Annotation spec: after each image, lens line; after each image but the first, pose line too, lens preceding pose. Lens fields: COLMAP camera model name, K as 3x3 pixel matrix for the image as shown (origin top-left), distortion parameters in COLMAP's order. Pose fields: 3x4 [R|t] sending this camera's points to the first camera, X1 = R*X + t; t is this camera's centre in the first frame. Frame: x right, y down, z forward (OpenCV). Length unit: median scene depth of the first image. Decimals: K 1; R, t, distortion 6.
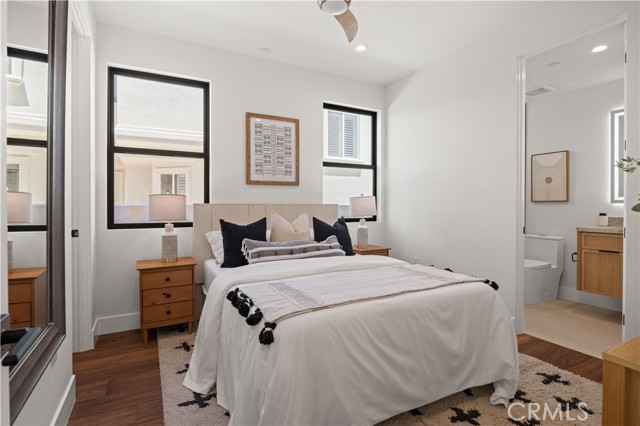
lens RADIAL K [[318.2, 0, 320.4], [0, 318.2, 206.7], [0, 0, 1]] dist [-0.000351, 0.000486]
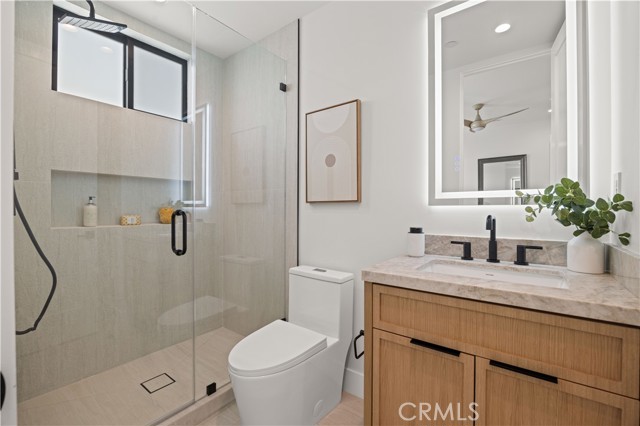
lens RADIAL K [[292.3, 0, 317.3], [0, 292.3, 212.0], [0, 0, 1]] dist [-0.010526, 0.000077]
pose [[0.907469, 0.000596, 0.420118, 0.585588], [-0.000199, 0.999999, -0.000988, -0.000988], [-0.420119, 0.000813, 0.907469, 0.681092]]
